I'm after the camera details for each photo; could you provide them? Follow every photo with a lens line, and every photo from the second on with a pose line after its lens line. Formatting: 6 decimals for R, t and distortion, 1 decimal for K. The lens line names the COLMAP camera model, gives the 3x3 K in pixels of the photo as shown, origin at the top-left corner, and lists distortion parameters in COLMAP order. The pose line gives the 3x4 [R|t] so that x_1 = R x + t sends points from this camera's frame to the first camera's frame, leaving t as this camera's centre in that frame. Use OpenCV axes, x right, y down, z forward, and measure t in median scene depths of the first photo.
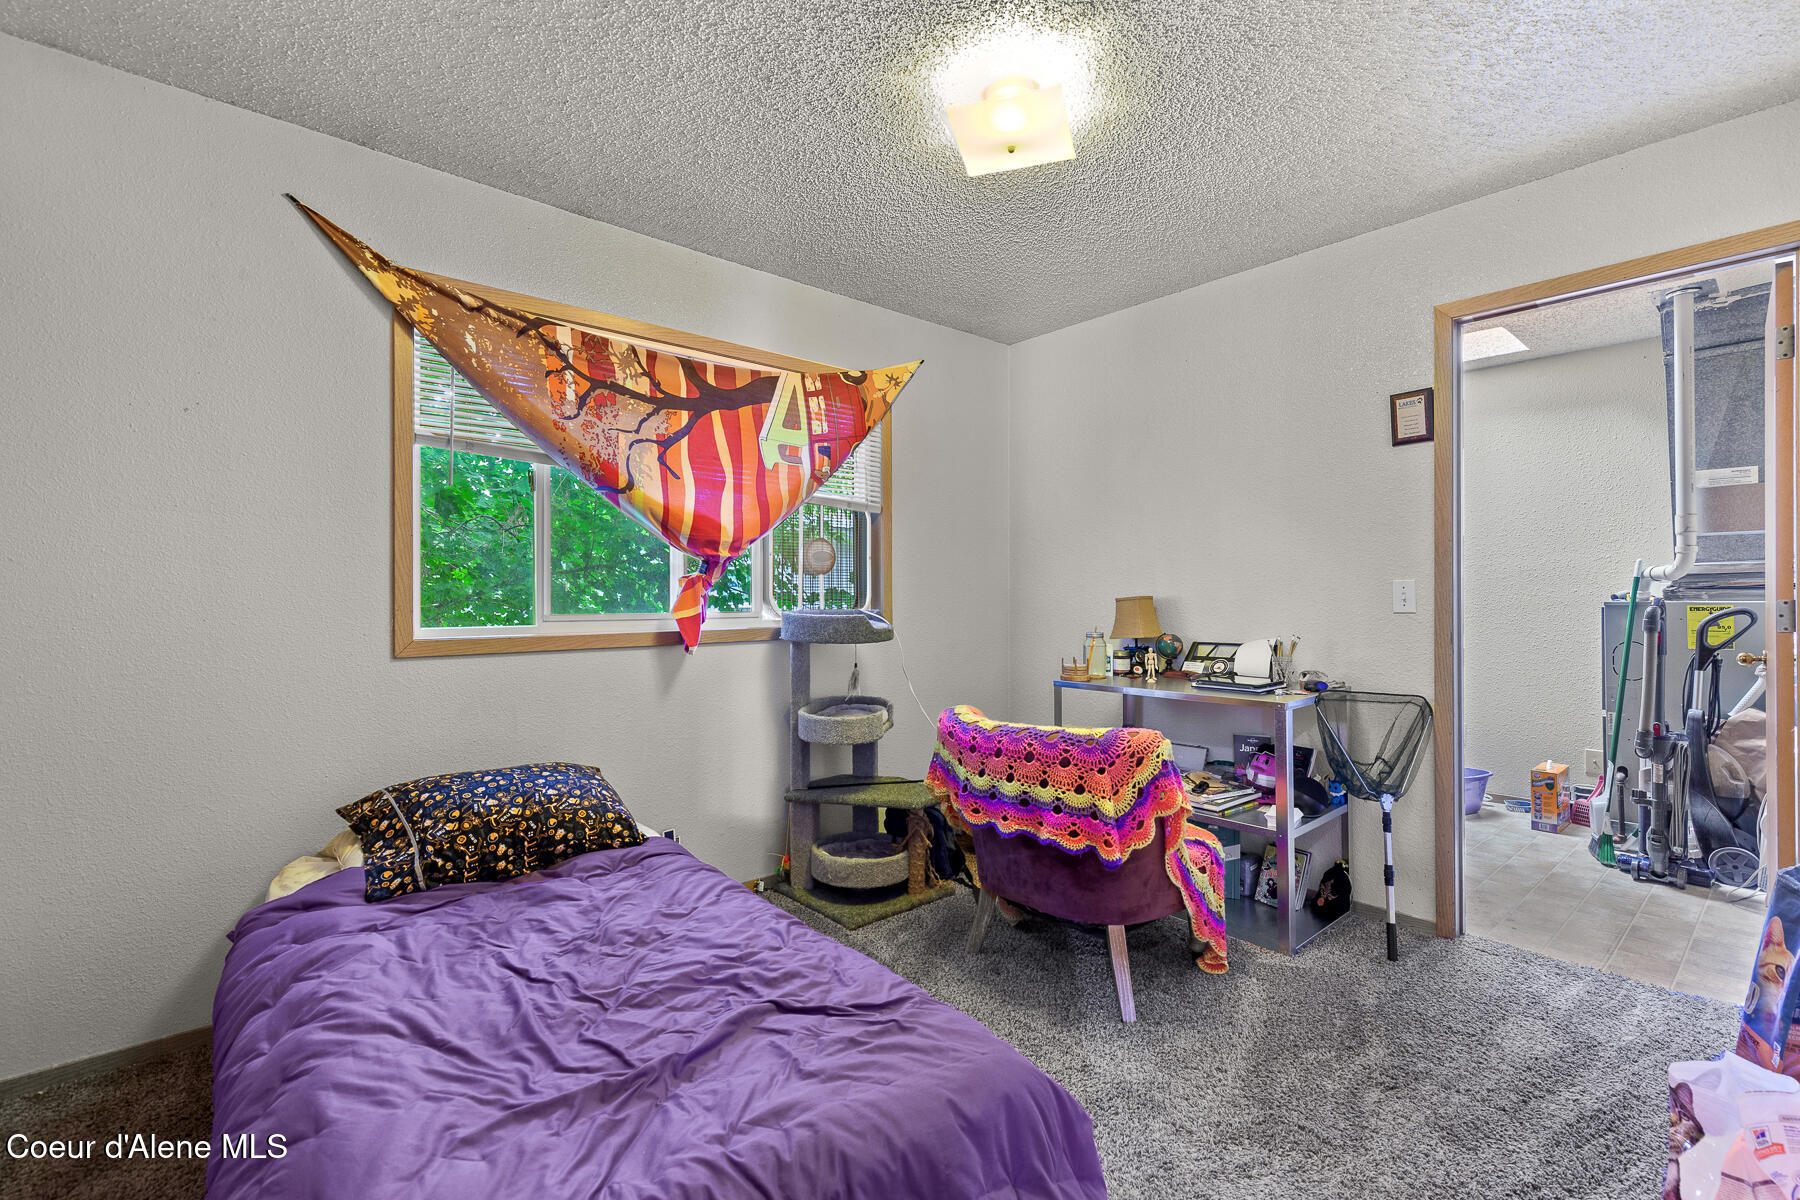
lens RADIAL K [[809.4, 0, 899.2], [0, 809.4, 584.9], [0, 0, 1]] dist [0.004697, -0.000008]
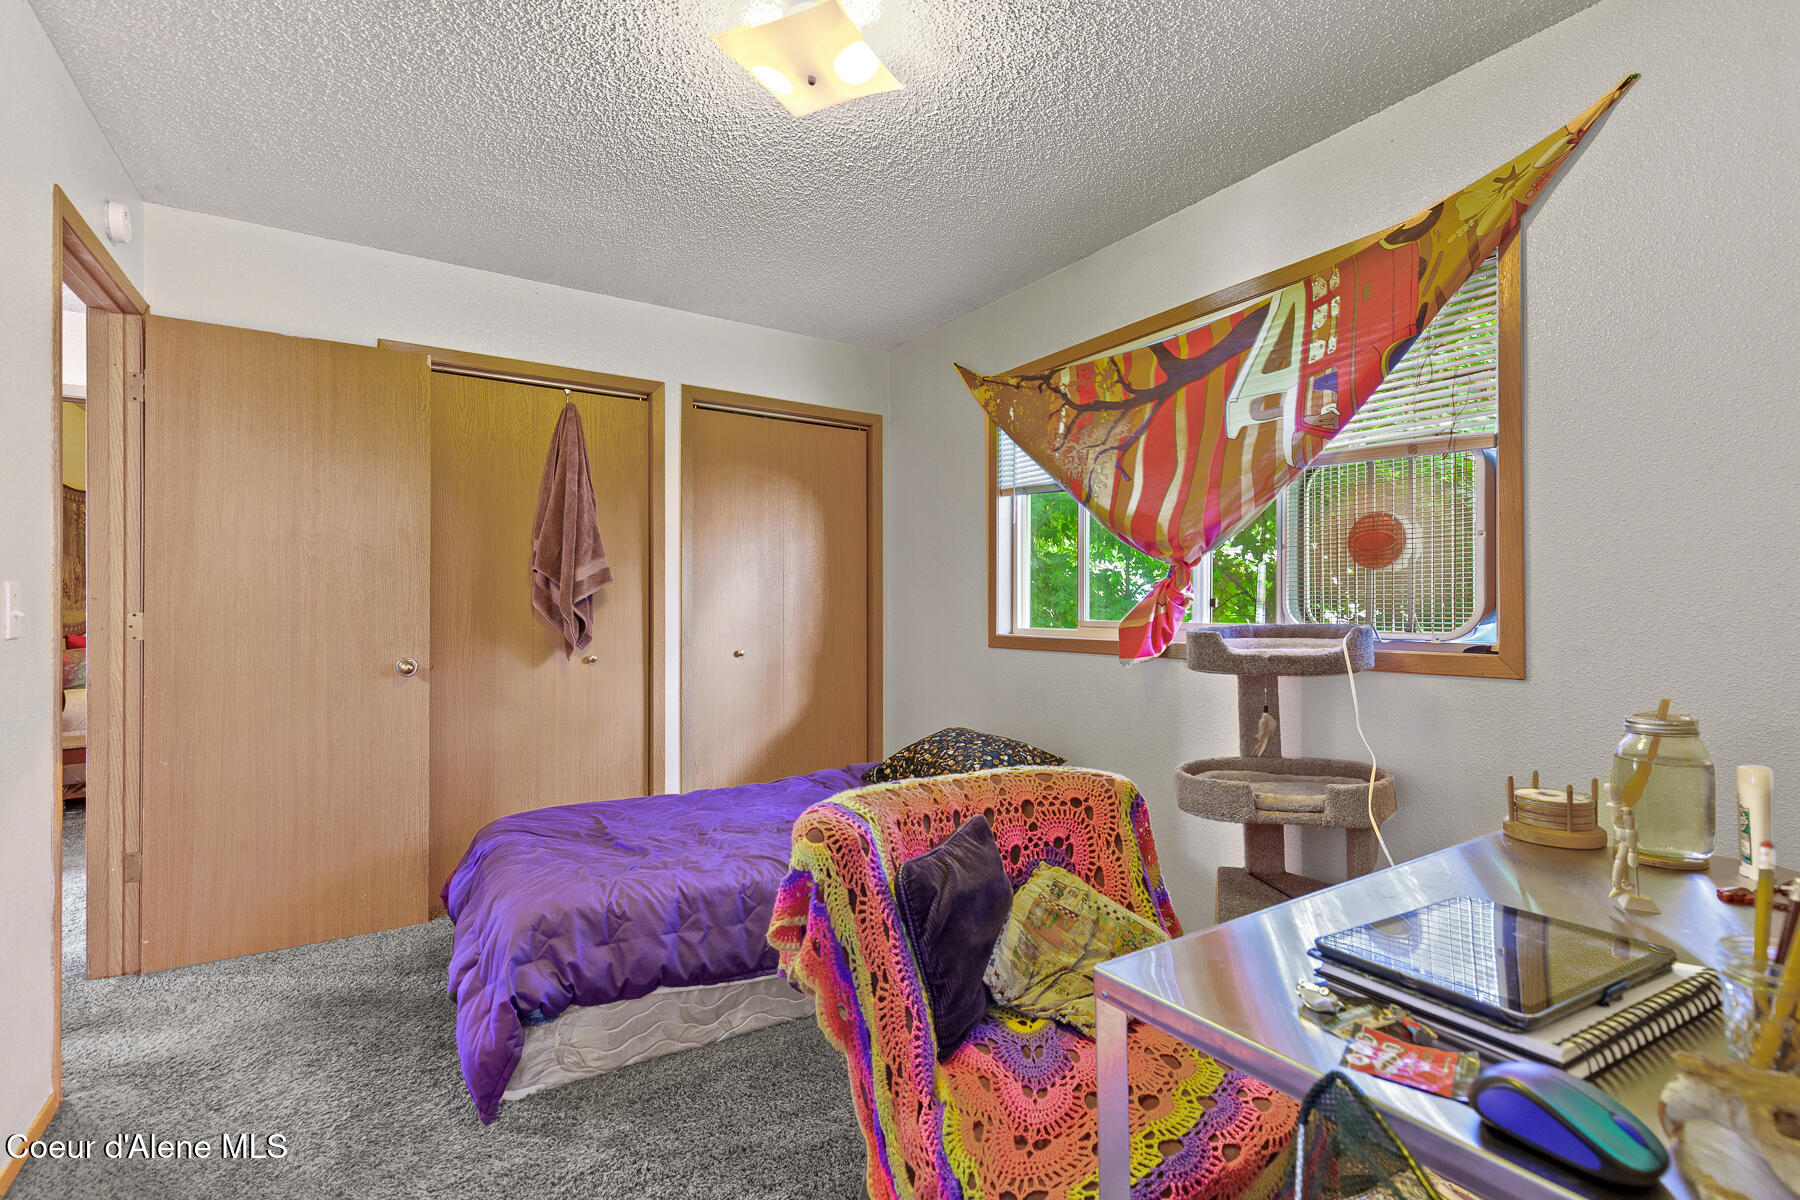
lens RADIAL K [[809.4, 0, 899.2], [0, 809.4, 584.9], [0, 0, 1]] dist [0.004697, -0.000008]
pose [[-0.152578, -0.022096, -0.988044, 0.673124], [0.015253, 0.999578, -0.024709, 0.009630], [0.988174, -0.018841, -0.152176, 0.845788]]
